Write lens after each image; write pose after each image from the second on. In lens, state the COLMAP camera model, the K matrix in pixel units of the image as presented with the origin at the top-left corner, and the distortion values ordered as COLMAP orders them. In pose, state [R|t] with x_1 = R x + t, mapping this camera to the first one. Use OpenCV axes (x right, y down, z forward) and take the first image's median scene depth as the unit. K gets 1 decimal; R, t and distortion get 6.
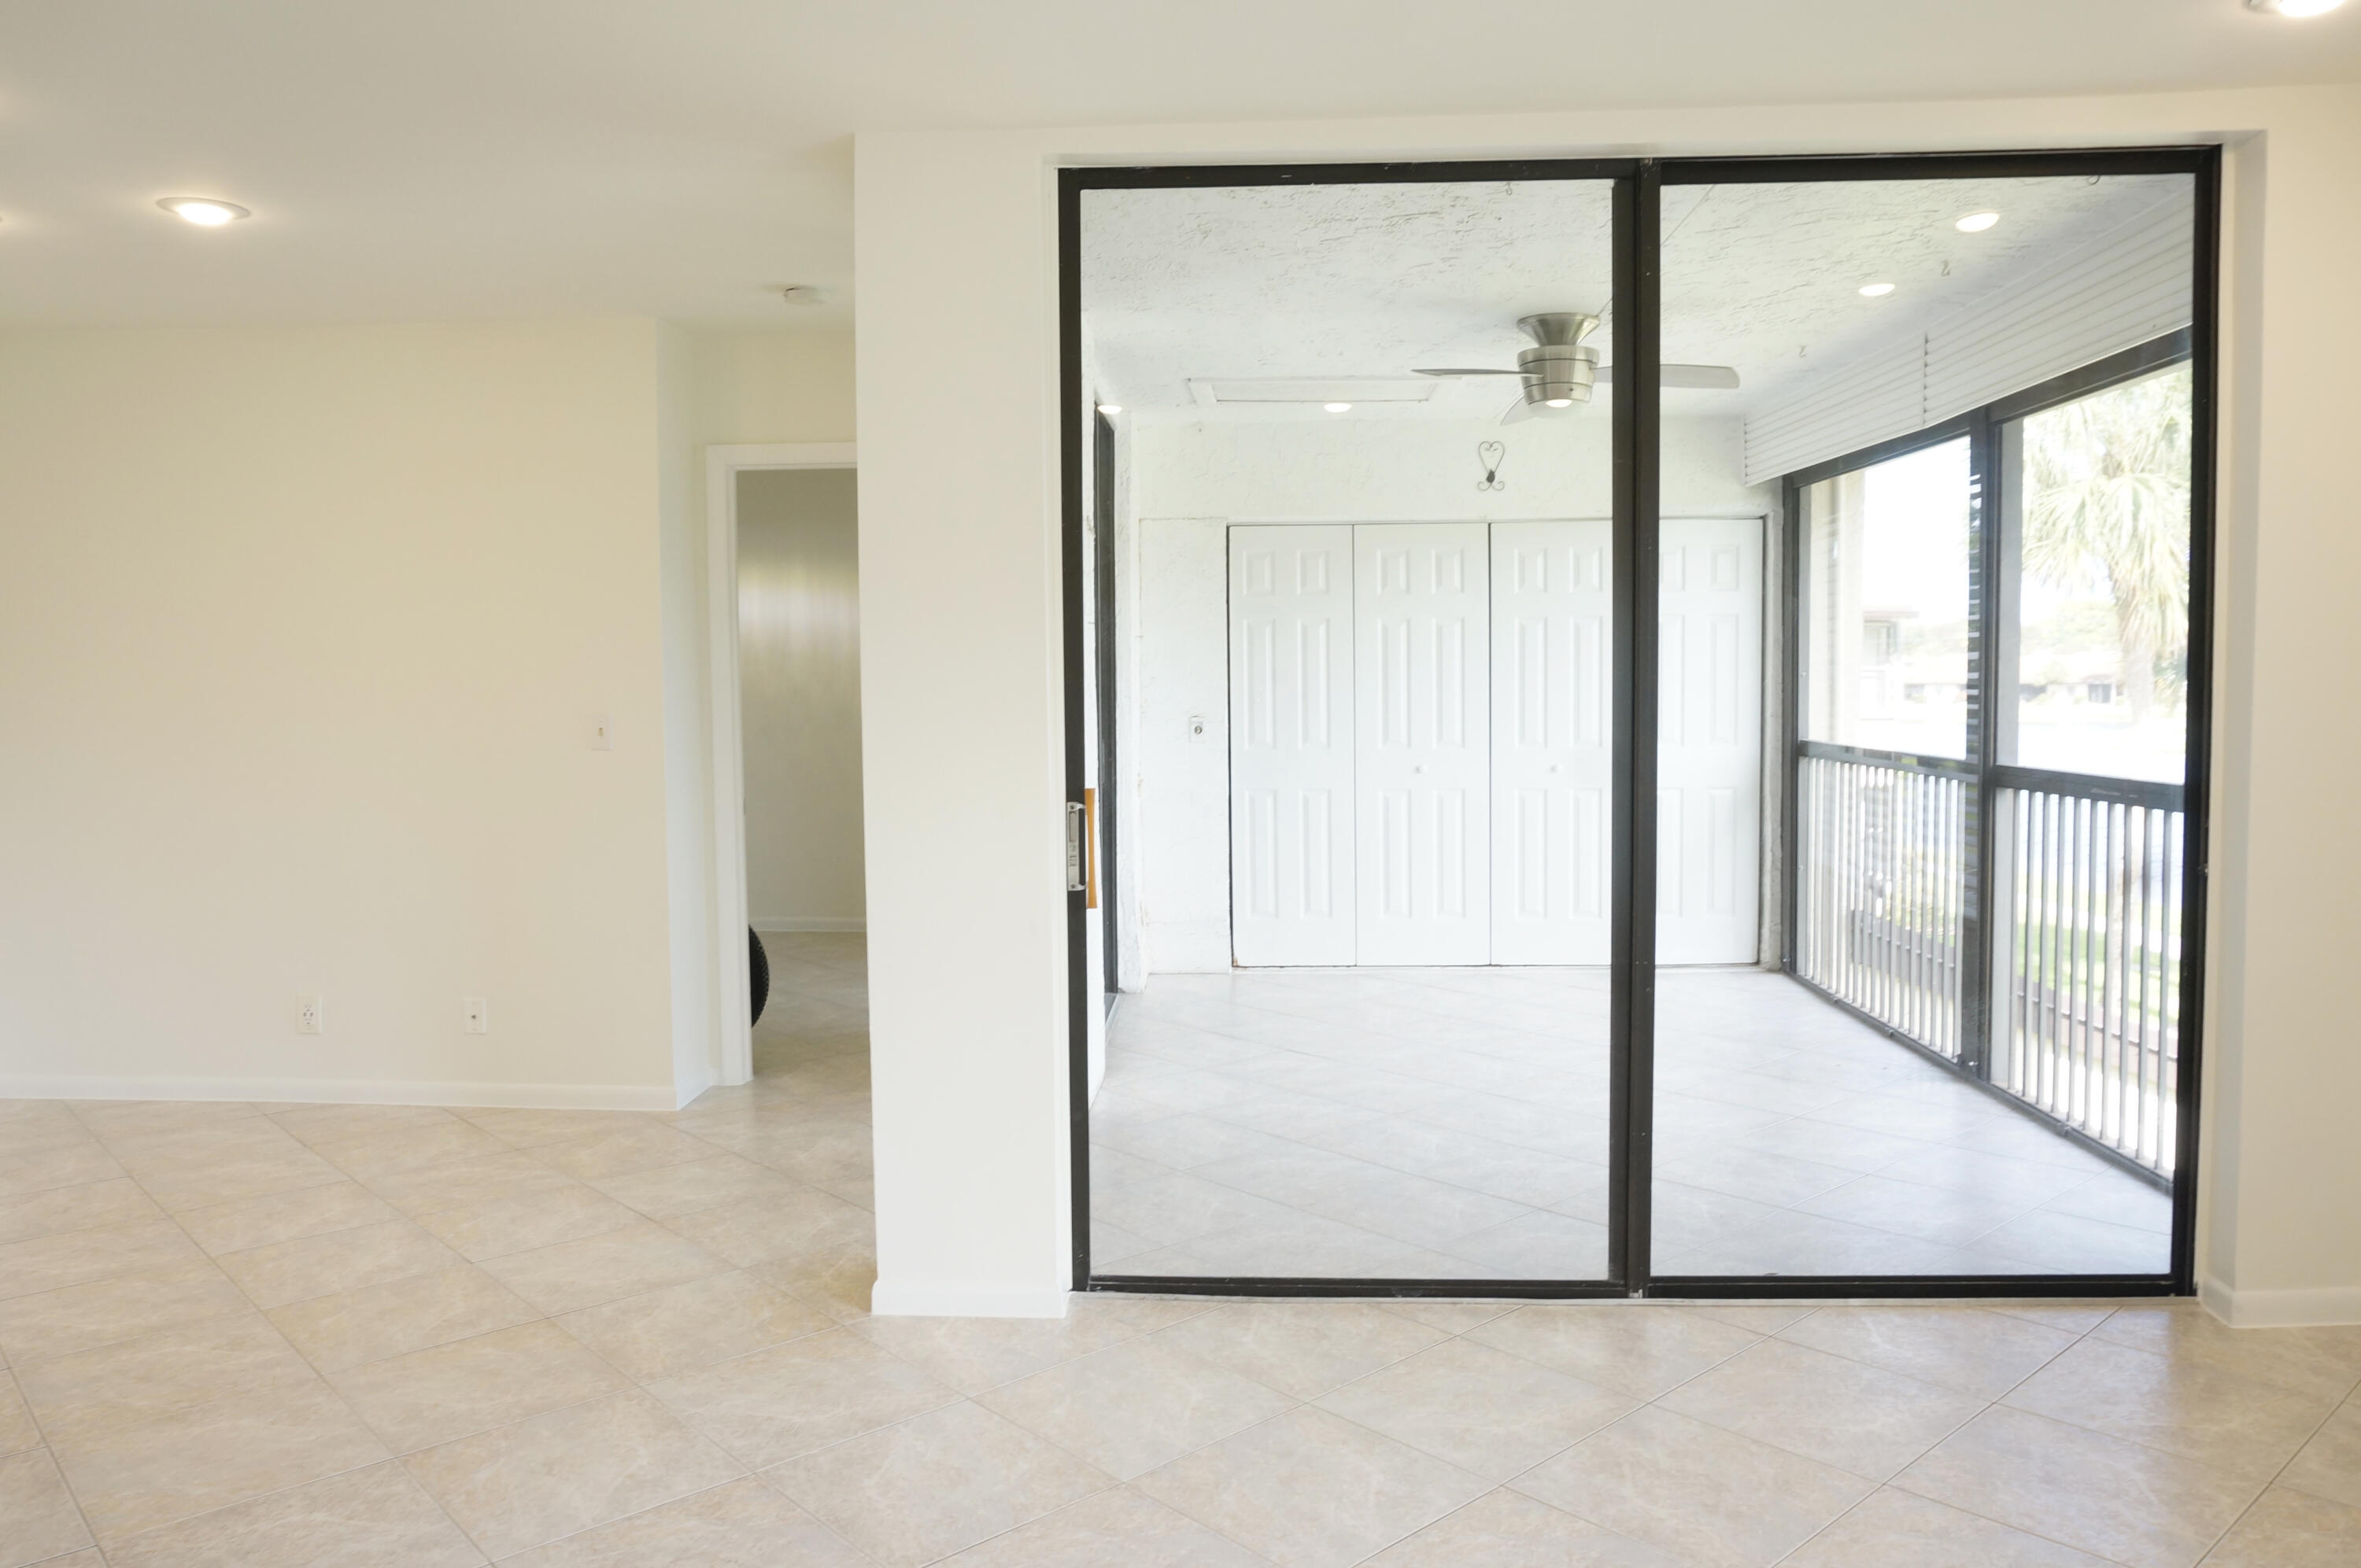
lens RADIAL K [[1687.1, 0, 1170.2], [0, 1687.1, 786.0], [0, 0, 1]] dist [-0.049703, 0.022619]
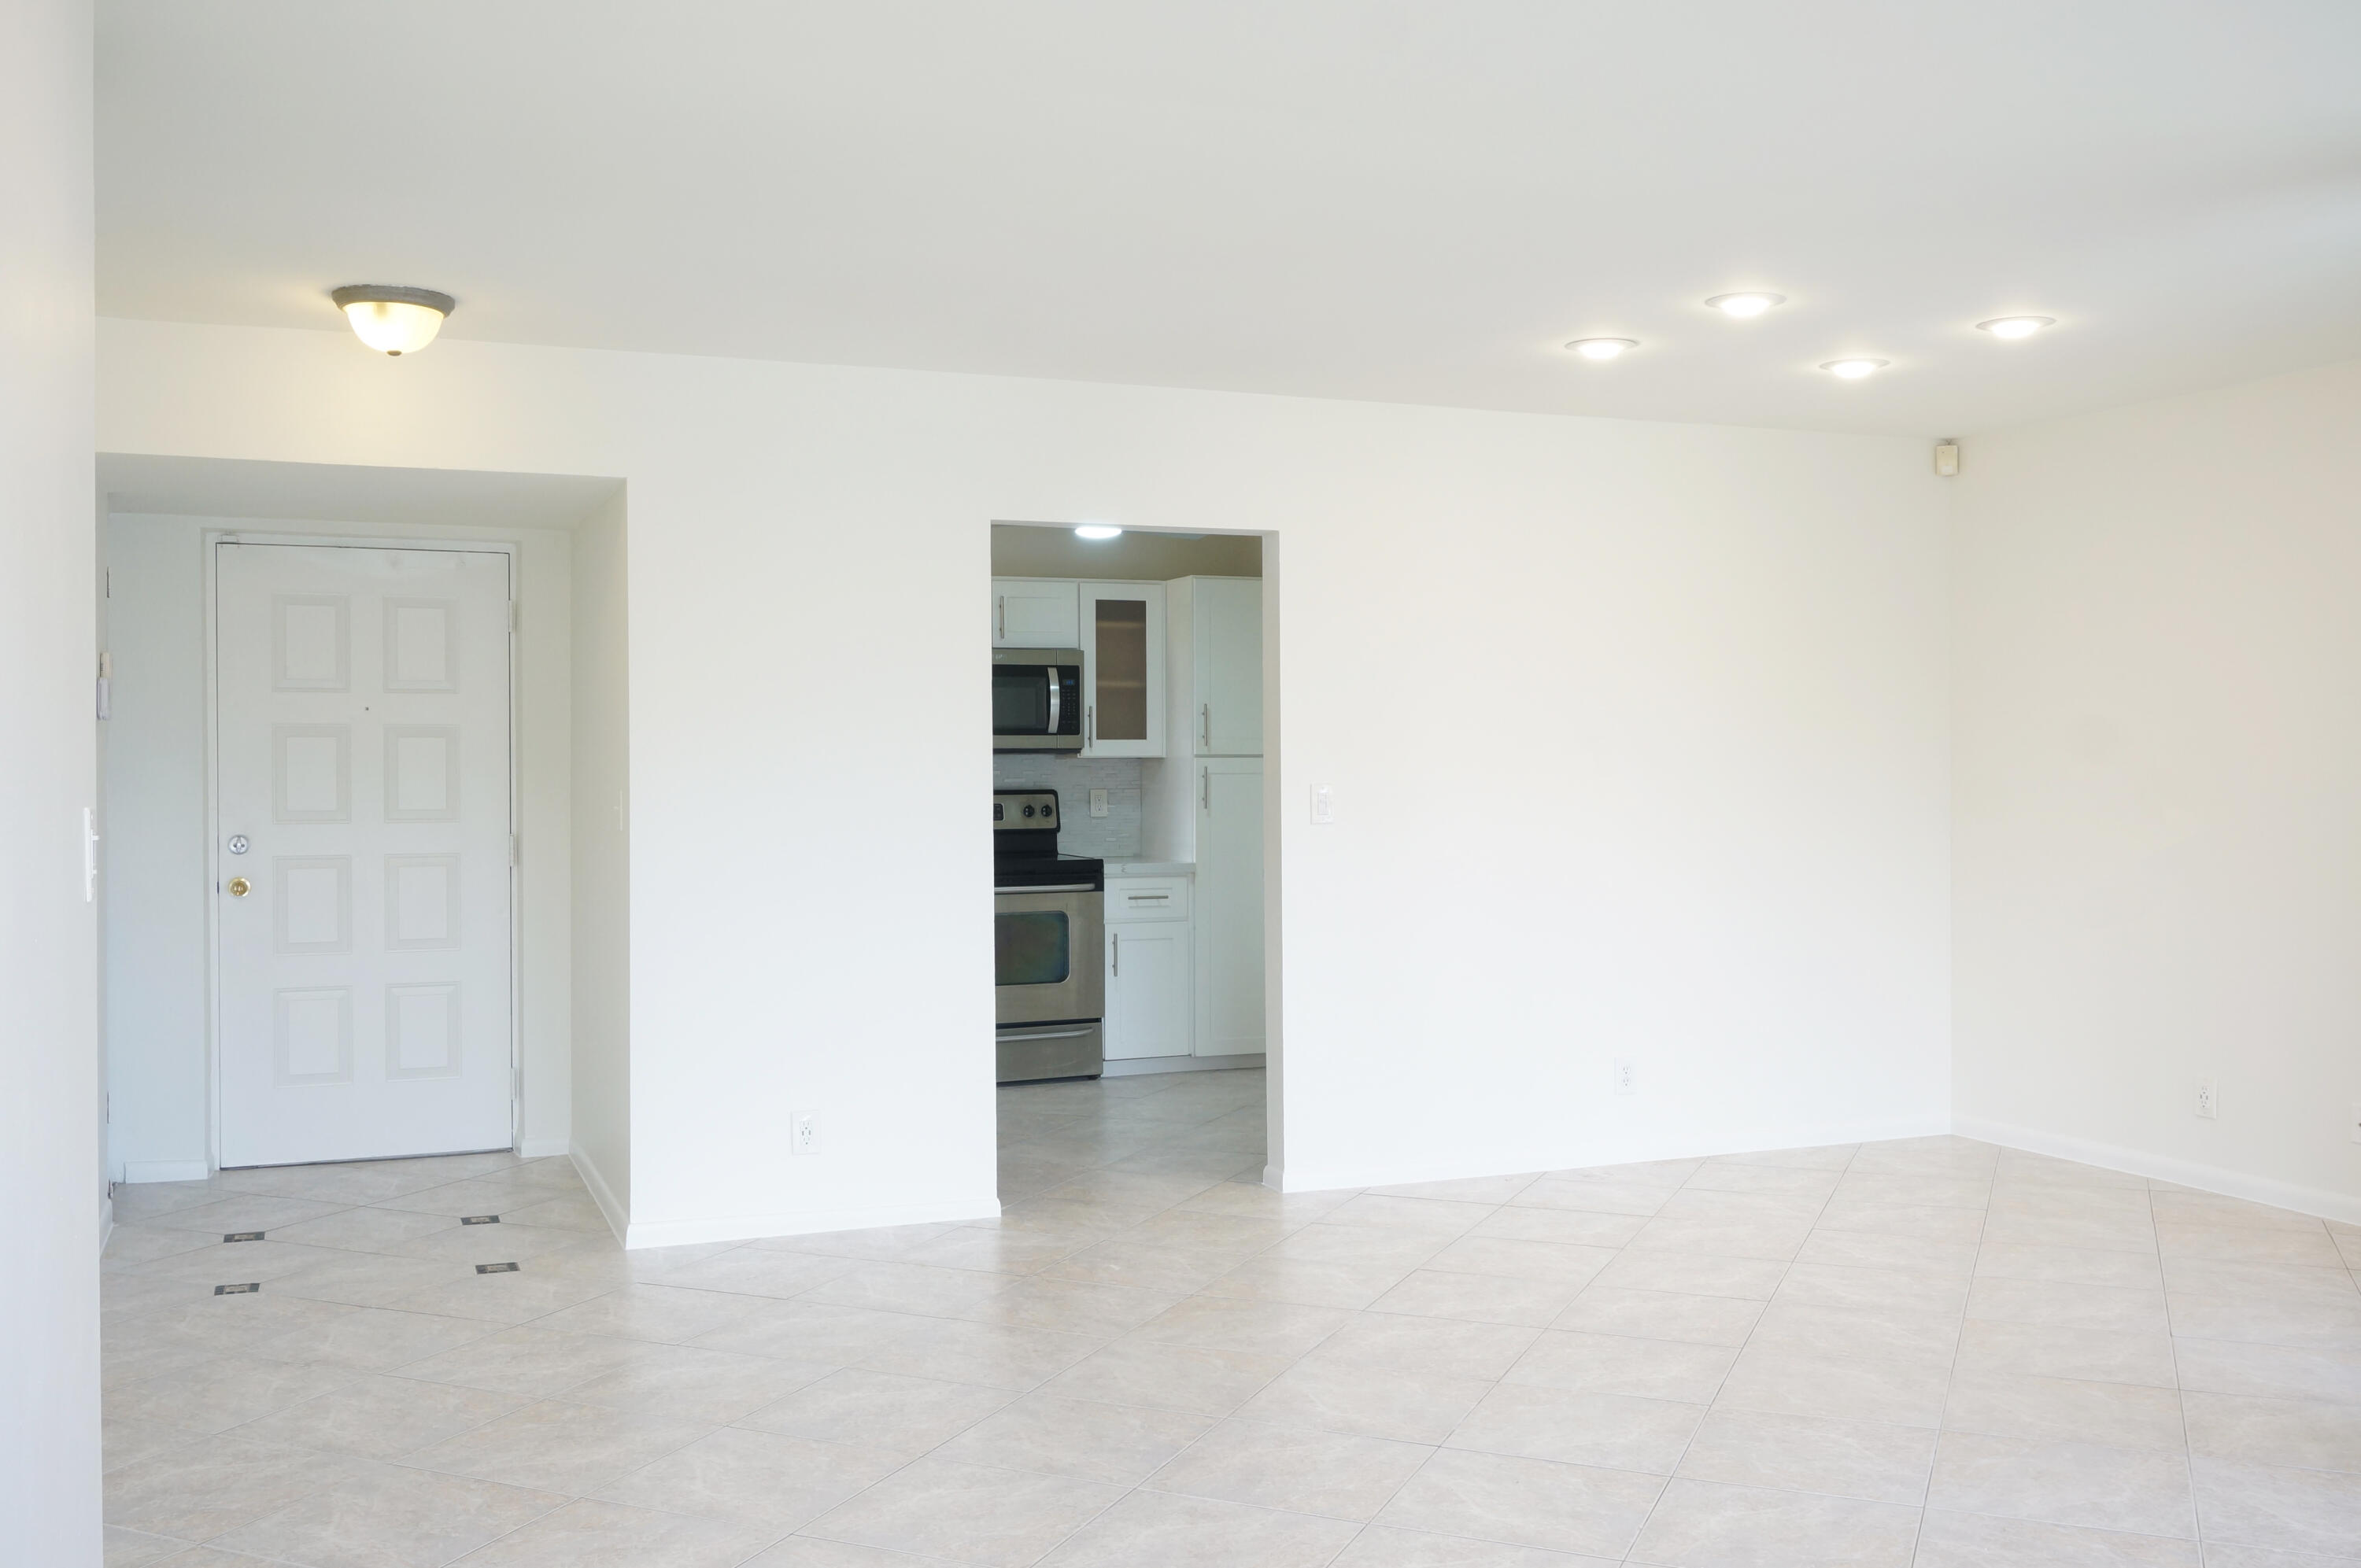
lens RADIAL K [[2128.5, 0, 1191.0], [0, 2128.5, 780.9], [0, 0, 1]] dist [-0.024260, -0.014077]
pose [[0.423560, 0.011058, -0.905801, 0.328329], [-0.055535, 0.998362, -0.013781, 0.004511], [0.904164, 0.056141, 0.423480, -0.054773]]
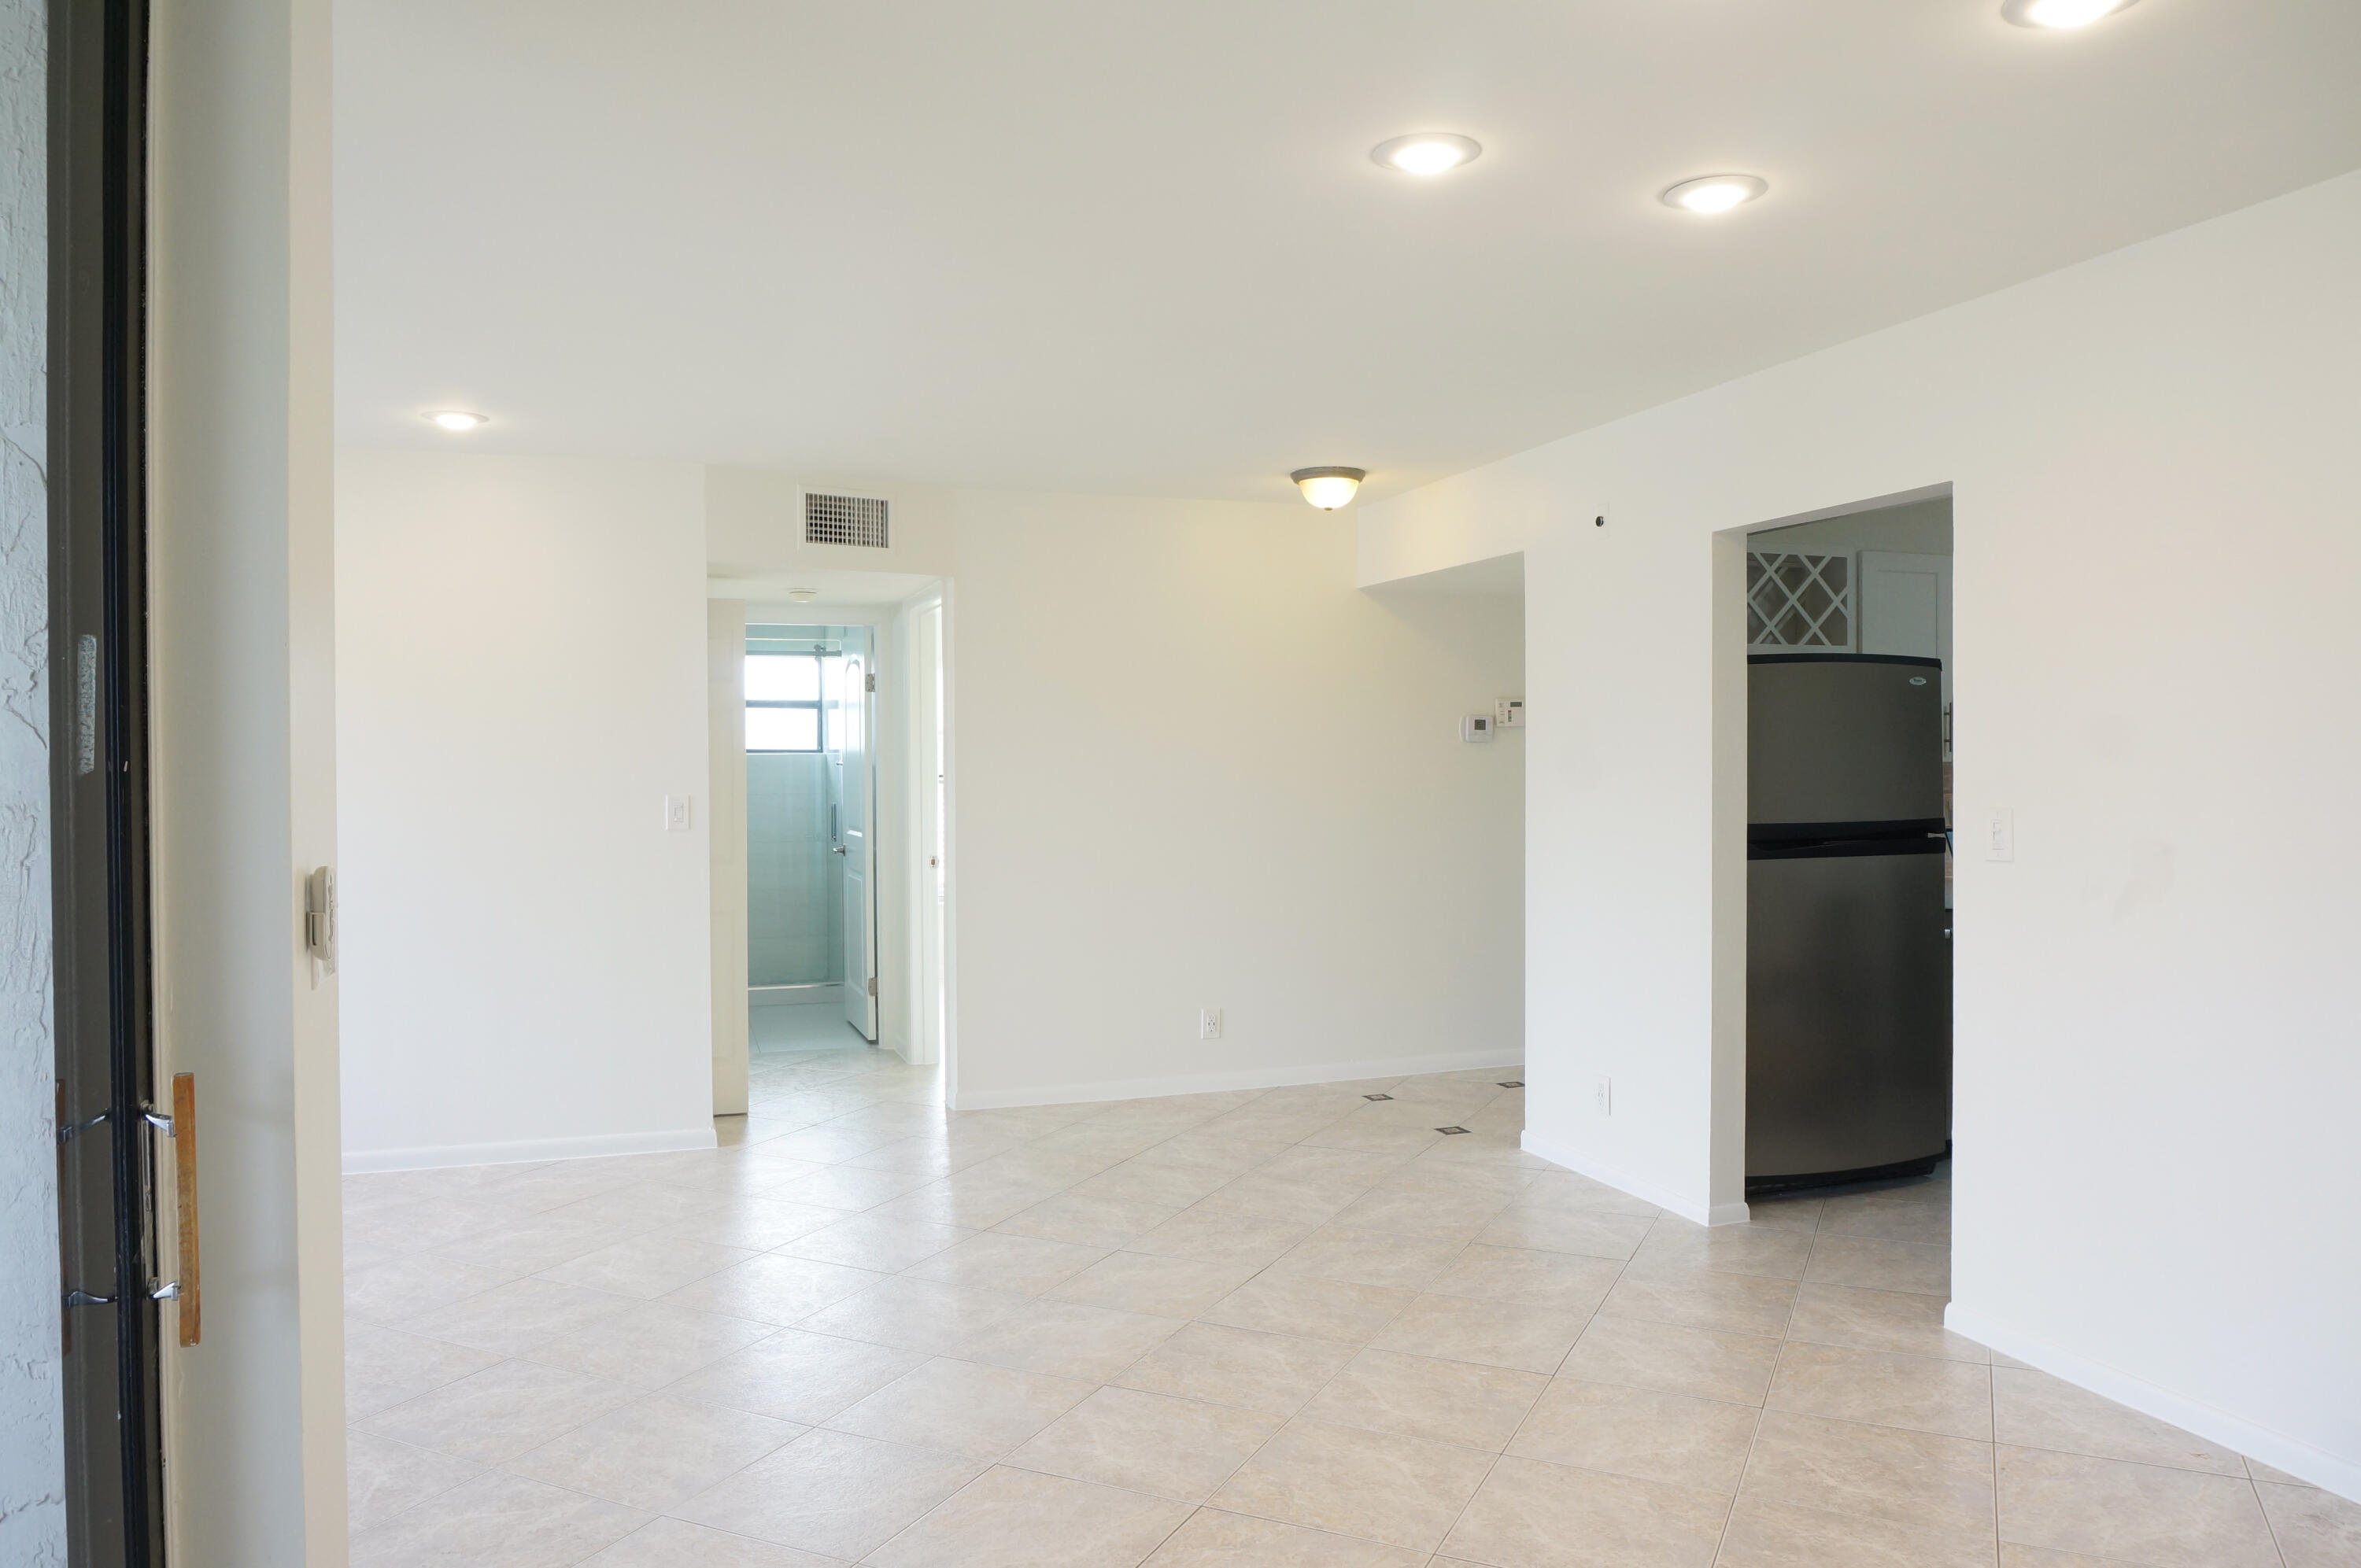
lens RADIAL K [[1622.0, 0, 1180.5], [0, 1622.0, 784.0], [0, 0, 1]] dist [-0.050638, 0.006312]
pose [[-0.928651, 0.019984, -0.370415, -0.155642], [-0.008353, 0.997168, 0.074740, -0.072915], [0.370860, 0.072502, -0.925854, 1.014876]]
